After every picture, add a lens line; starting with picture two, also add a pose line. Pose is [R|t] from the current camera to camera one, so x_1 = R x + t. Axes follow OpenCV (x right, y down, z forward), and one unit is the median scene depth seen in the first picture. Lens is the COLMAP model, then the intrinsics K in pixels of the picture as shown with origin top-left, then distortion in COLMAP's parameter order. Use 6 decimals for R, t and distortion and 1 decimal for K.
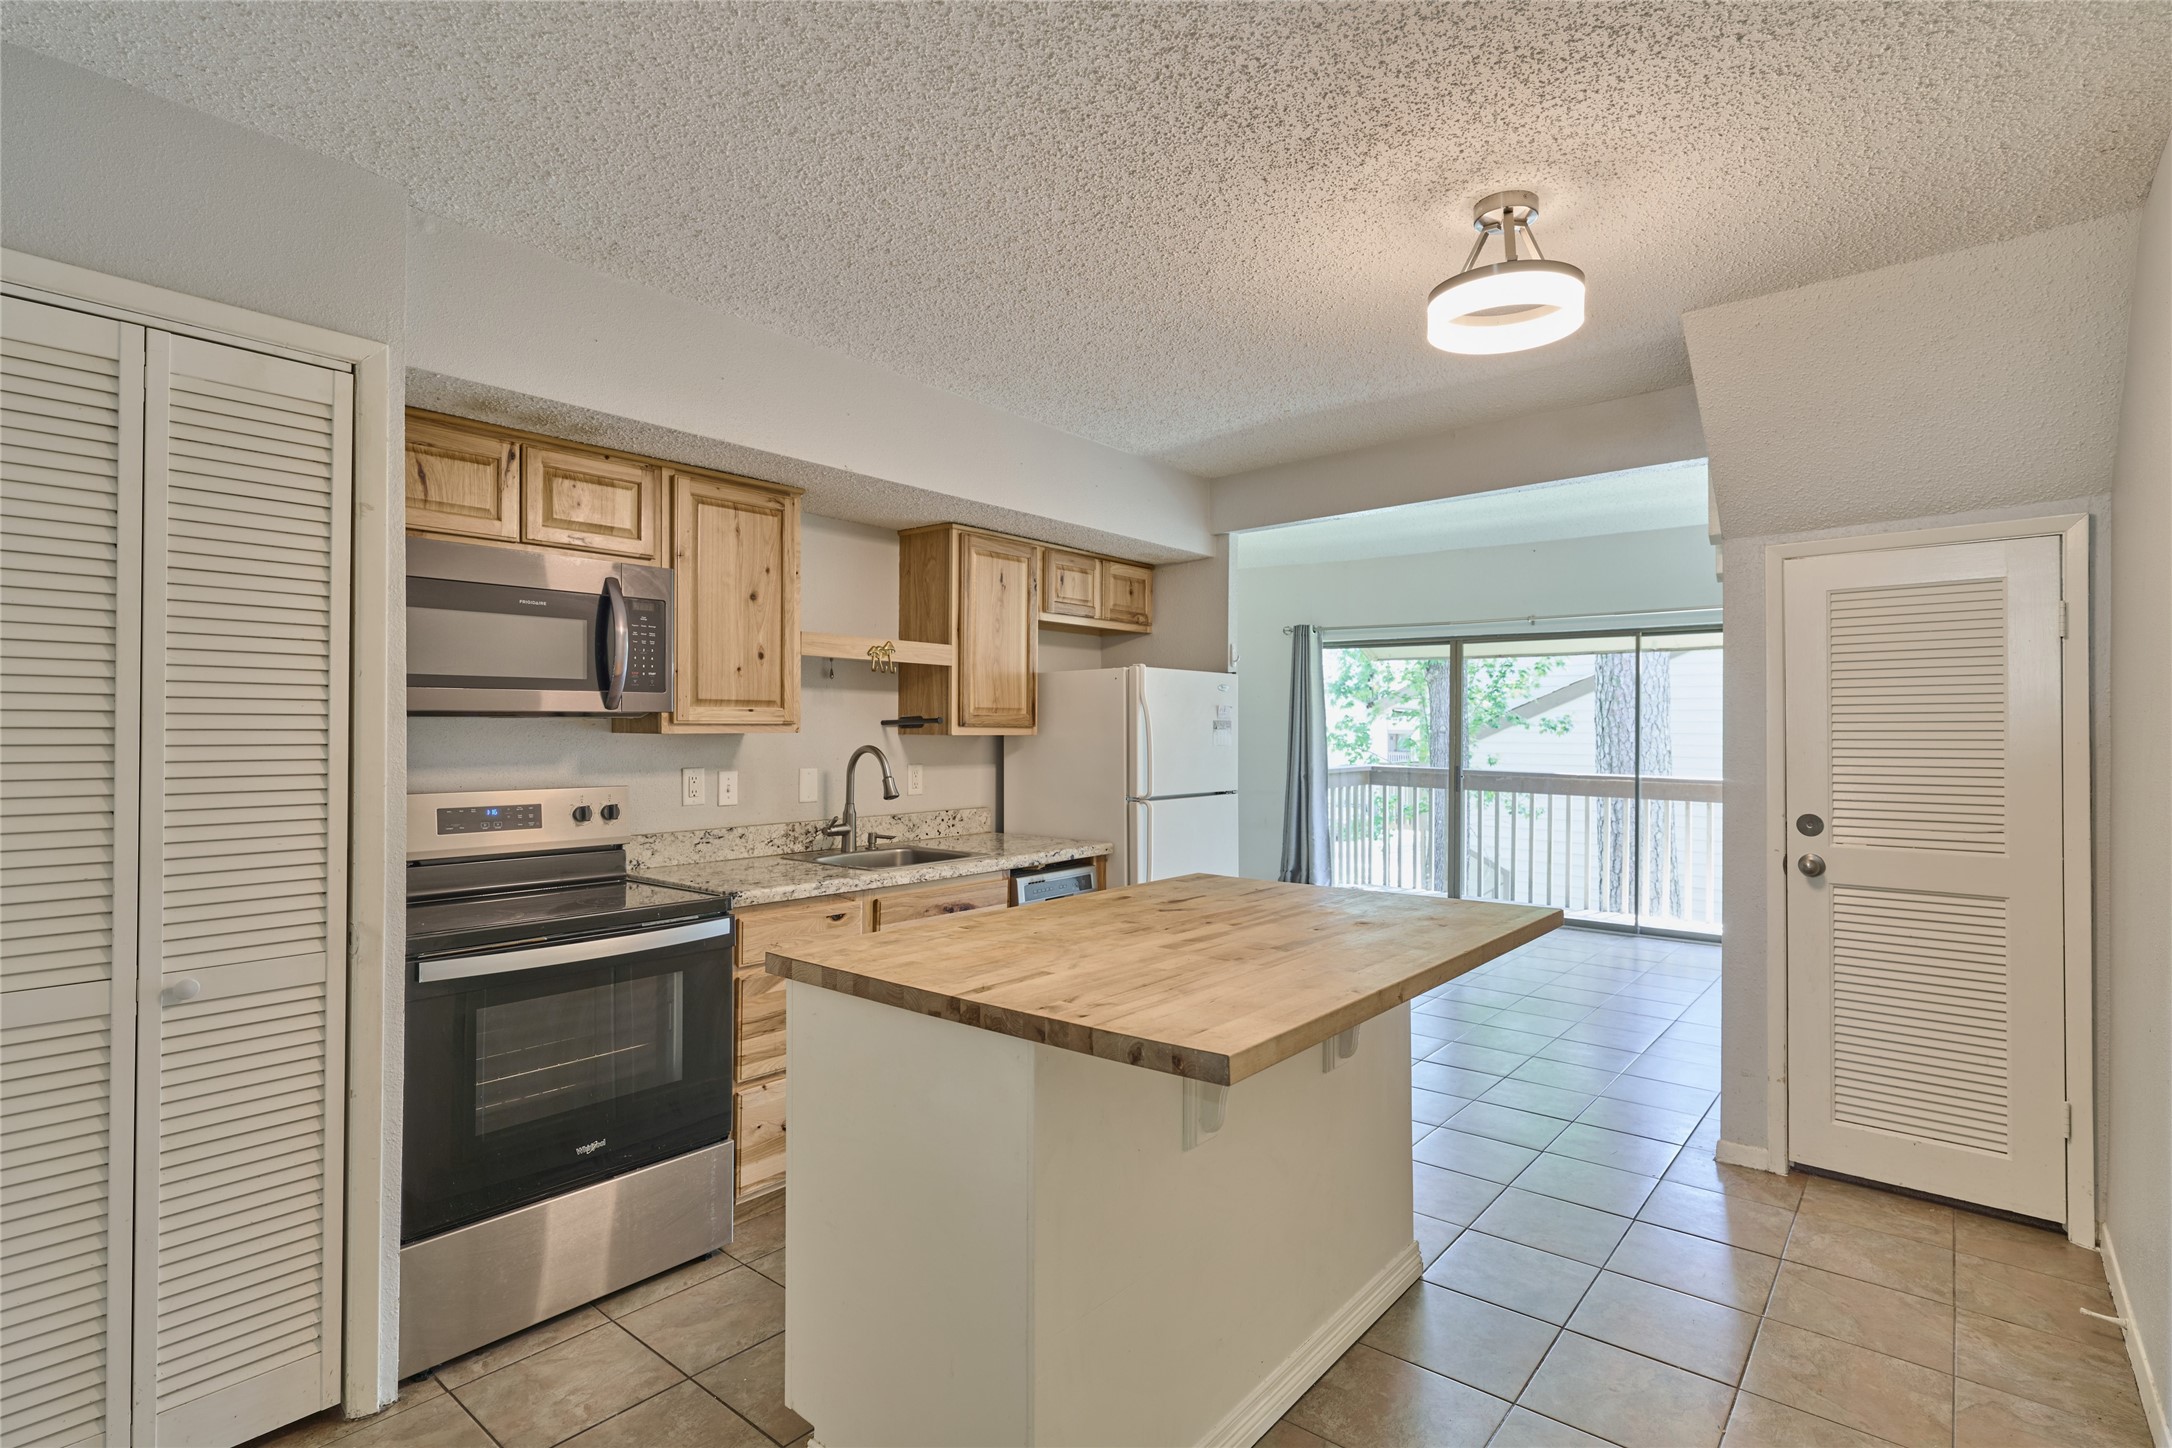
lens RADIAL K [[1034.8, 0, 1080.8], [0, 1034.8, 722.5], [0, 0, 1]] dist [0.030549, -0.000834]
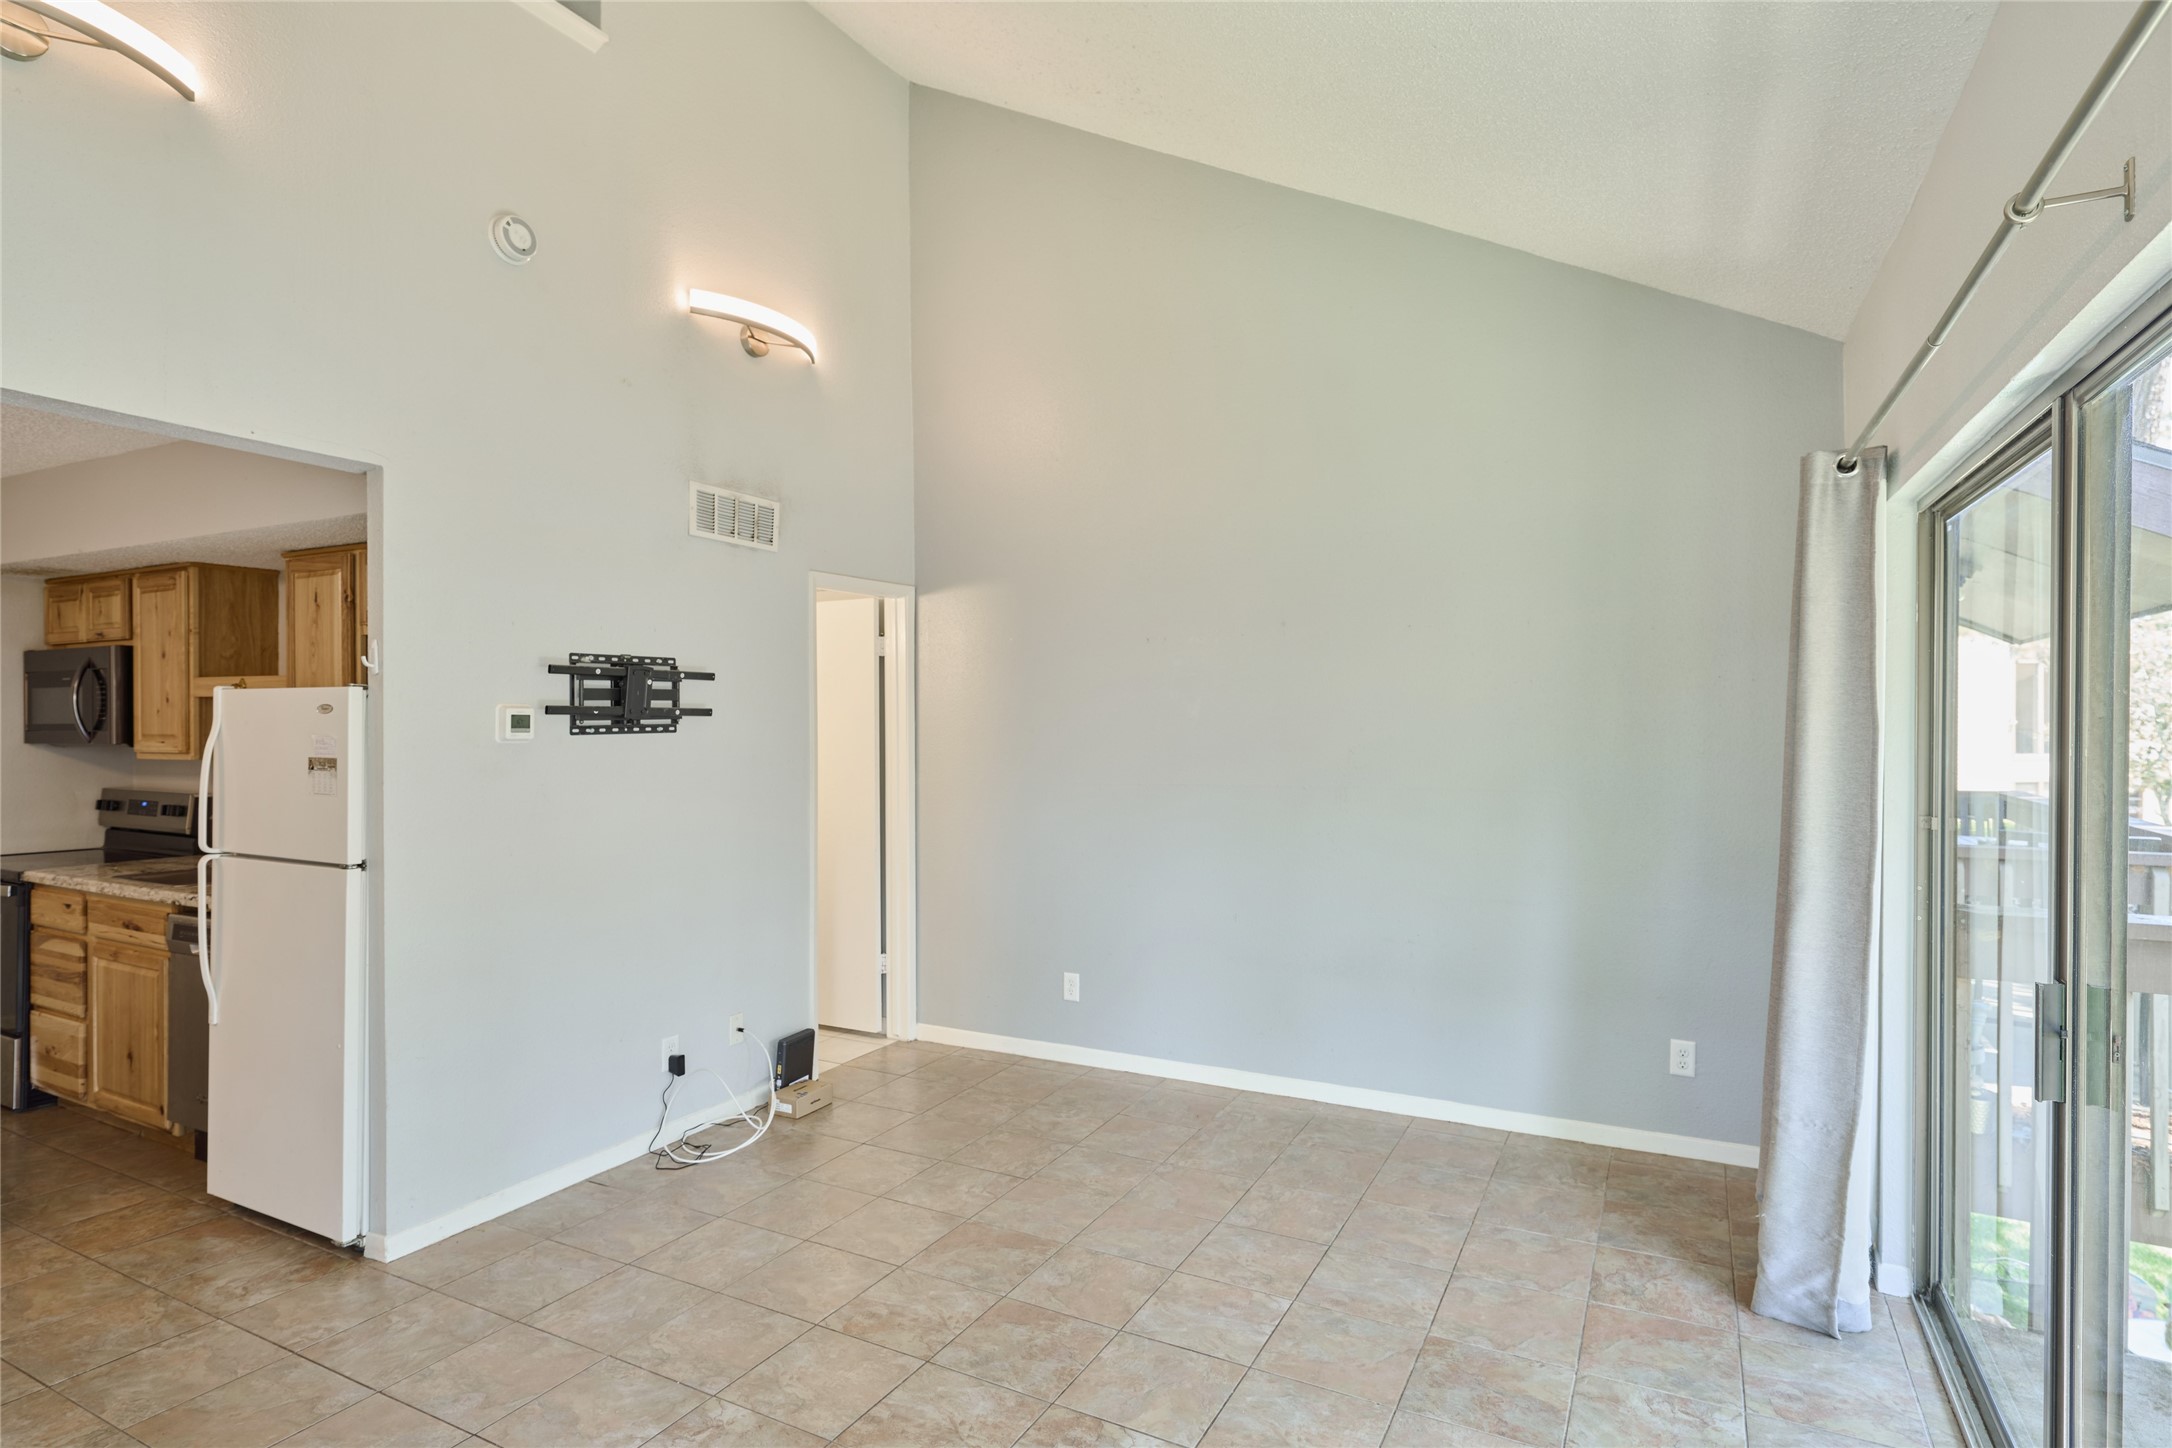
lens RADIAL K [[1124.3, 0, 1090.1], [0, 1124.3, 722.5], [0, 0, 1]] dist [0.004760, -0.002870]
pose [[0.222429, -0.002340, -0.974946, 1.254209], [0.004406, 0.999989, -0.001395, -0.027786], [0.974939, -0.003985, 0.222437, 1.720439]]
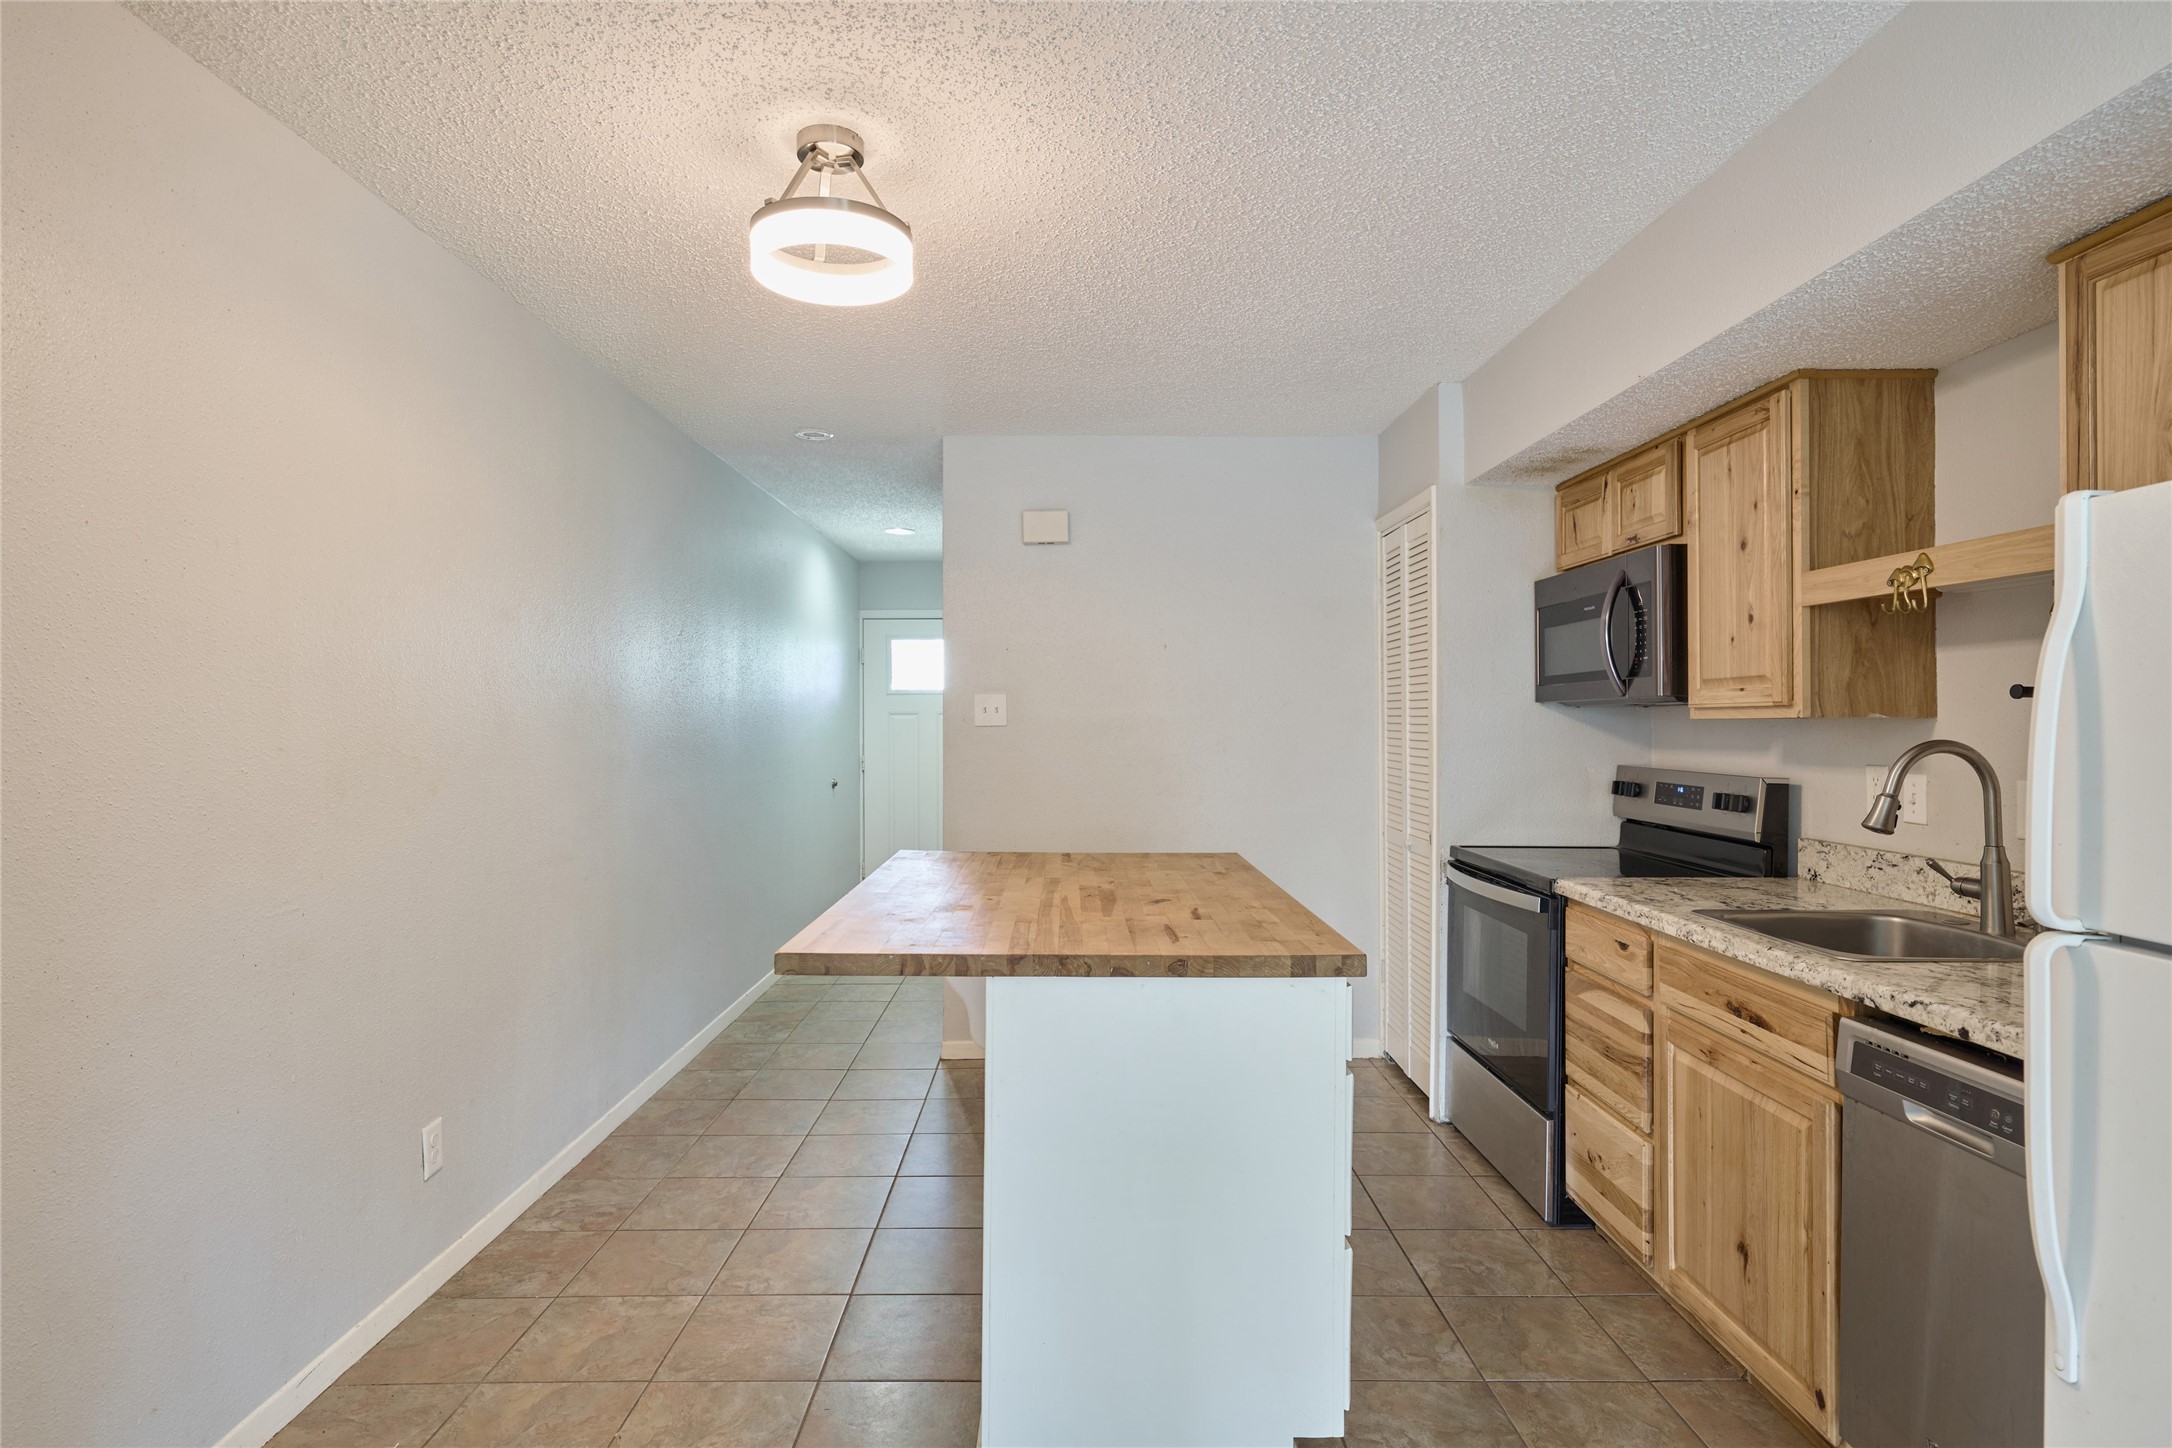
lens RADIAL K [[1124.3, 0, 1085.1], [0, 1124.3, 723.6], [0, 0, 1]] dist [0.004760, -0.002870]
pose [[-0.752209, 0.000523, -0.658925, 0.587897], [0.003275, 0.999990, -0.002945, 0.014430], [0.658917, -0.004373, -0.752203, 1.239165]]
